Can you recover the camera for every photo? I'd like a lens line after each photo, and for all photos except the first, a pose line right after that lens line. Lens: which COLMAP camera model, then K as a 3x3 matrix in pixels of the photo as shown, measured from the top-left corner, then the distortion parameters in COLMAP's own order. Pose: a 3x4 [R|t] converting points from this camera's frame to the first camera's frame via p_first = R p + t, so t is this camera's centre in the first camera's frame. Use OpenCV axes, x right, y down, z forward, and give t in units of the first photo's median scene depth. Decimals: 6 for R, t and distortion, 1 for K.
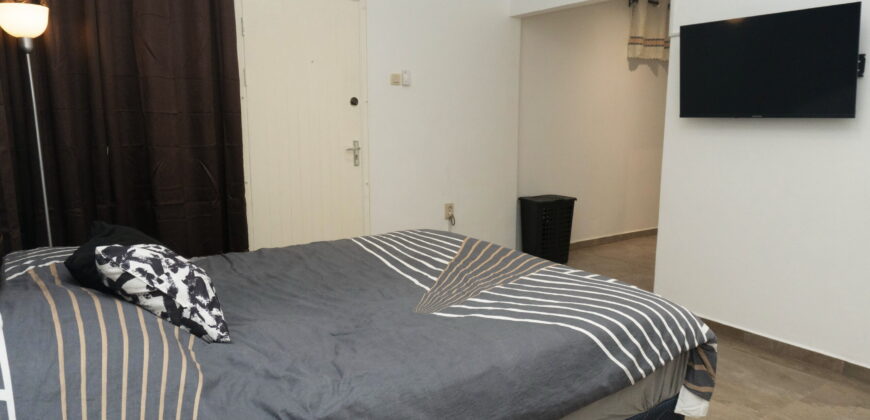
lens RADIAL K [[584.3, 0, 437.2], [0, 584.3, 207.6], [0, 0, 1]] dist [-0.026370, 0.000312]
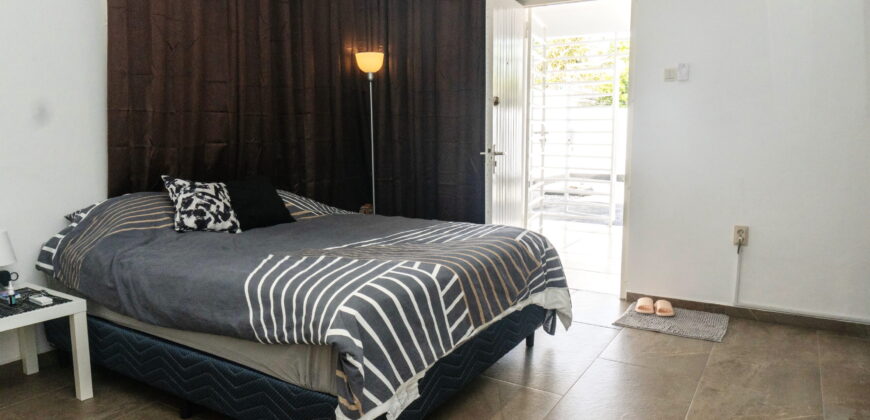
lens RADIAL K [[584.3, 0, 442.3], [0, 584.3, 211.0], [0, 0, 1]] dist [-0.026370, 0.000312]
pose [[0.411253, 0.124686, -0.902953, 0.632836], [-0.132857, 0.988221, 0.075950, -0.037553], [0.901787, 0.088729, 0.422974, 0.344160]]
